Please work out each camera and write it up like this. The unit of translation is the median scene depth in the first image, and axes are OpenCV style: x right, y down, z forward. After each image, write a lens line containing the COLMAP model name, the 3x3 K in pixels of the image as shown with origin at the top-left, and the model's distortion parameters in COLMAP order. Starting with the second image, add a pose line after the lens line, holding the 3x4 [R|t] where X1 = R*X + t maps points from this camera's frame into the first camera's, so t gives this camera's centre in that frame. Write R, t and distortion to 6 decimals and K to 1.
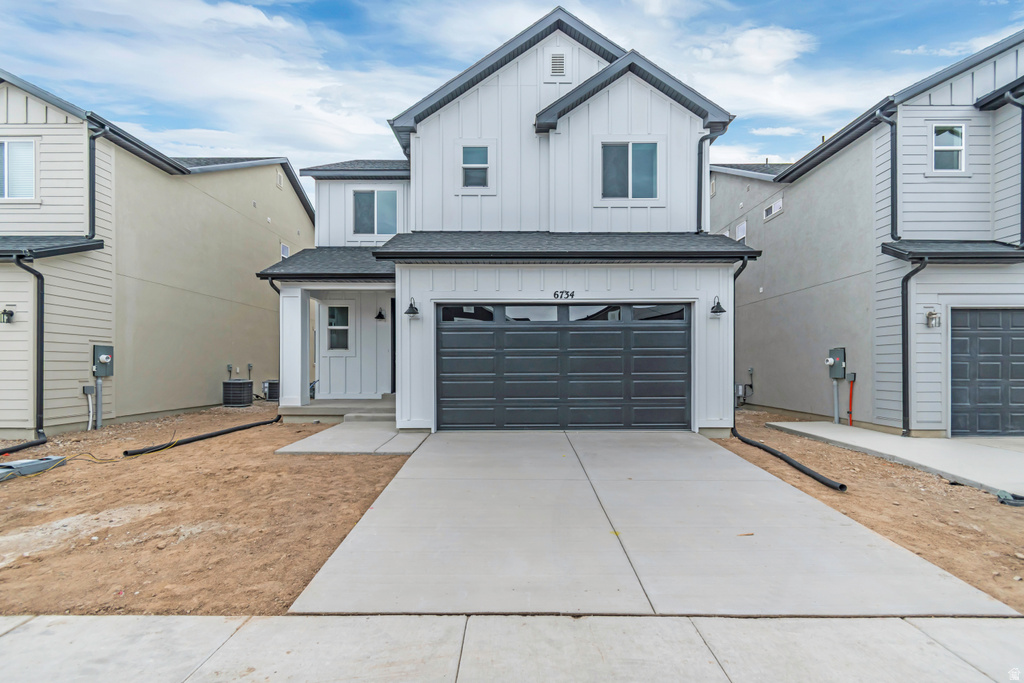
lens RADIAL K [[472.6, 0, 472.7], [0, 472.6, 356.8], [0, 0, 1]] dist [0.003258, -0.001249]
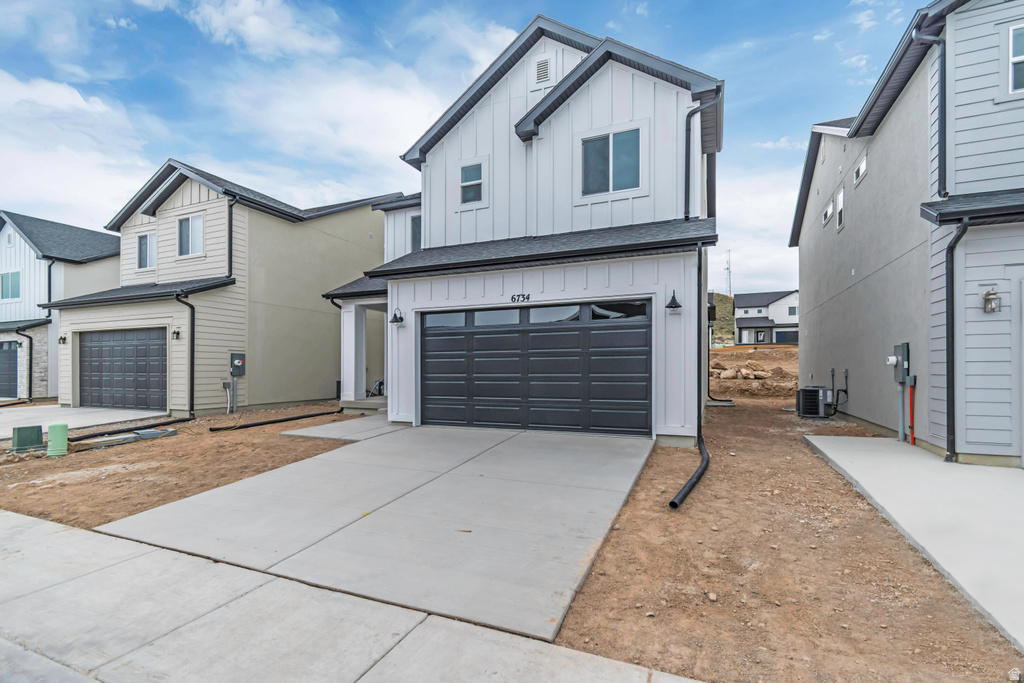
lens RADIAL K [[472.6, 0, 524.5], [0, 472.6, 356.7], [0, 0, 1]] dist [0.003258, -0.001249]
pose [[0.918643, -0.011114, -0.394933, 0.592337], [0.010033, 0.999938, -0.004803, 0.001276], [0.394962, 0.000449, 0.918697, 0.056622]]
